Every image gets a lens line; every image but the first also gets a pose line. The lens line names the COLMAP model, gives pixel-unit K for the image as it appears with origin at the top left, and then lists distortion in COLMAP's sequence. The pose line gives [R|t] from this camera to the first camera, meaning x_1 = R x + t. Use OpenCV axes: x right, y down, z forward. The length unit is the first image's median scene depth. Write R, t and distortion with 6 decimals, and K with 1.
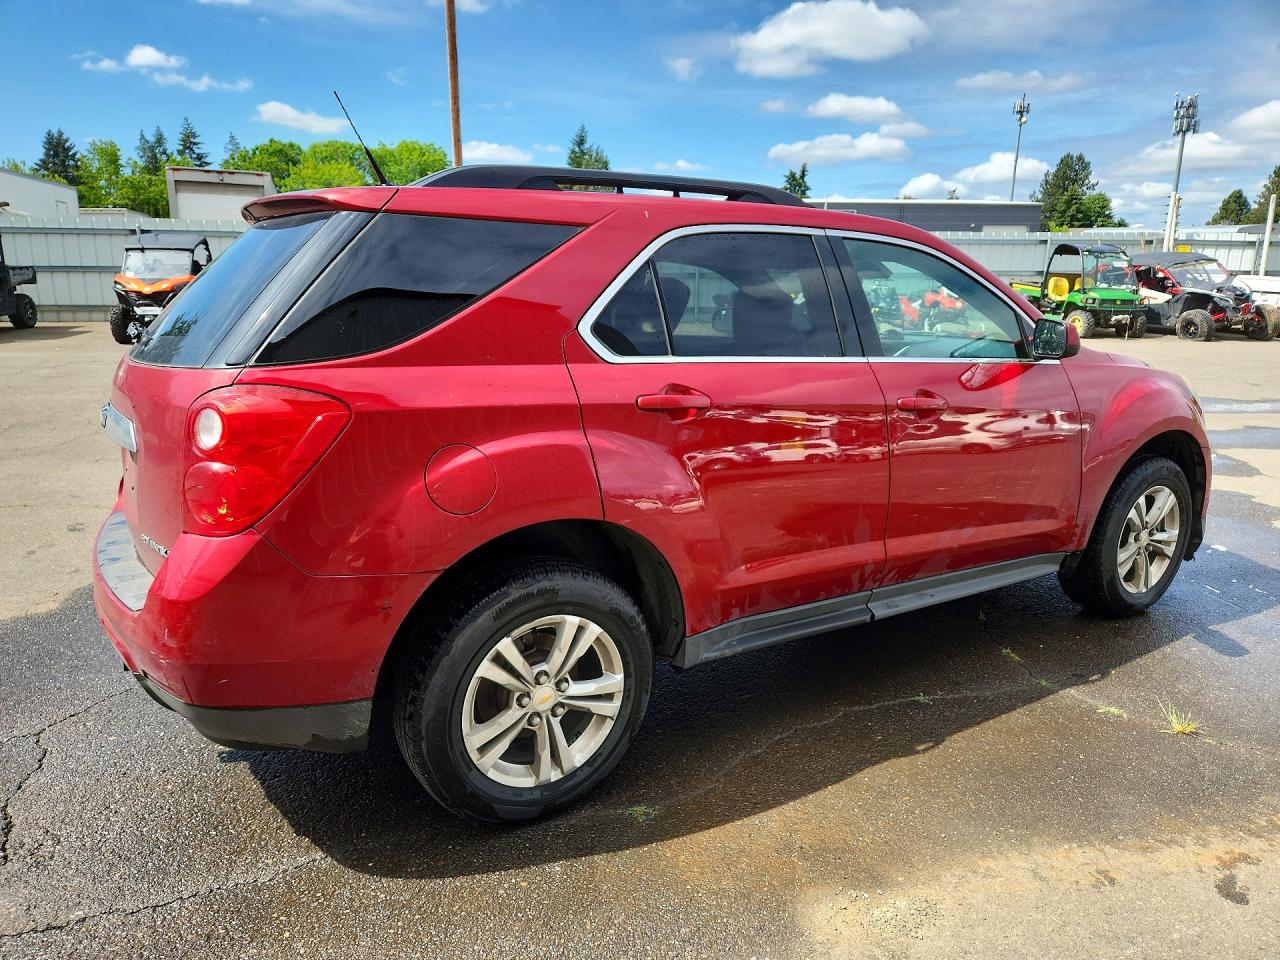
lens RADIAL K [[926.2, 0, 659.7], [0, 926.2, 478.9], [0, 0, 1]] dist [0.047424, -0.080573]
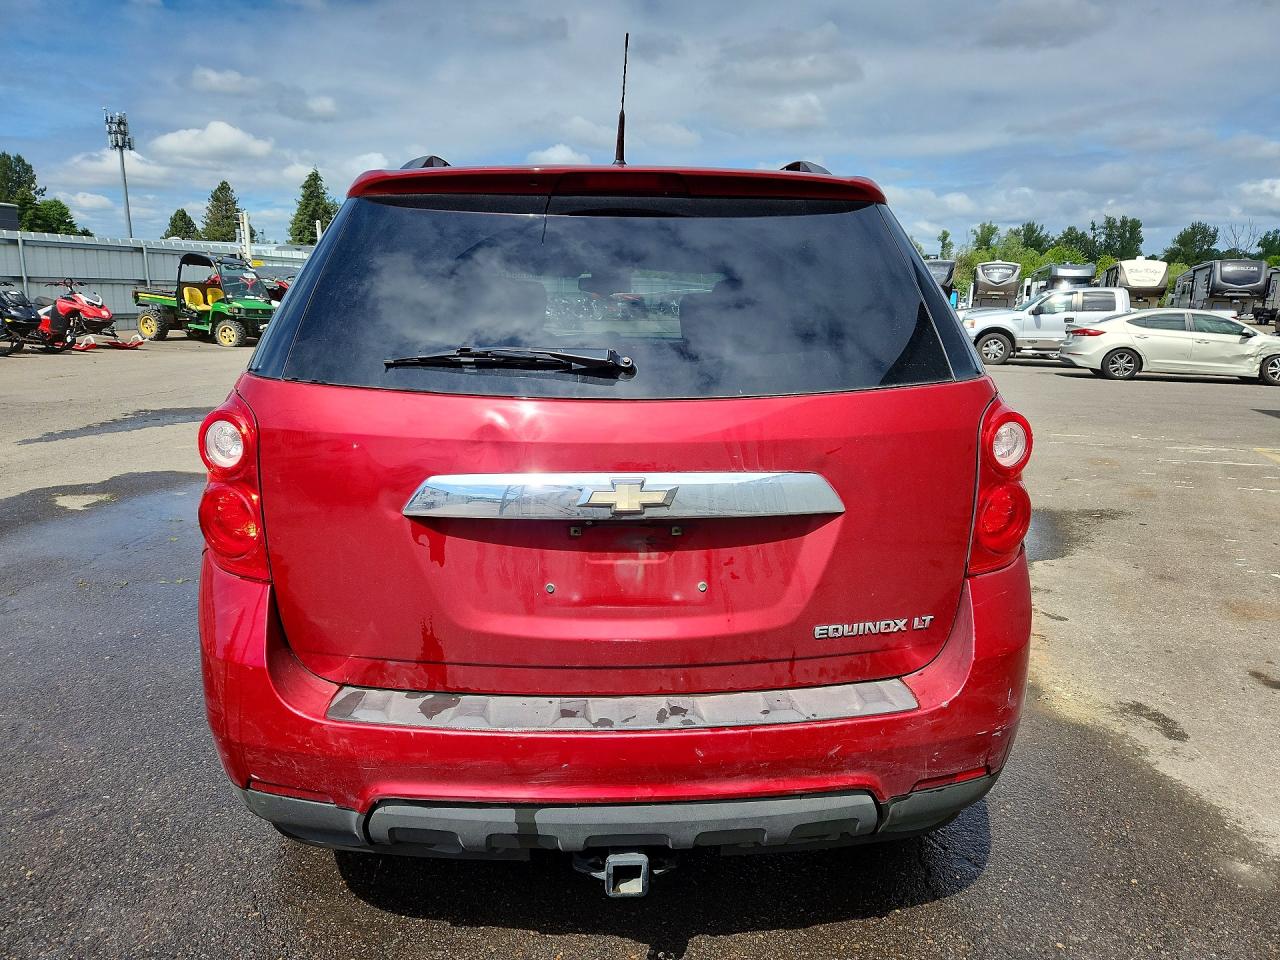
lens RADIAL K [[885.3, 0, 640.0], [0, 885.3, 480.0], [0, 0, 1]] dist [0.025922, -0.031266]
pose [[0.454191, -0.169233, 0.874683, -0.101252], [0.170853, 0.980115, 0.100914, -0.012477], [-0.874368, 0.103609, 0.474074, 0.067055]]
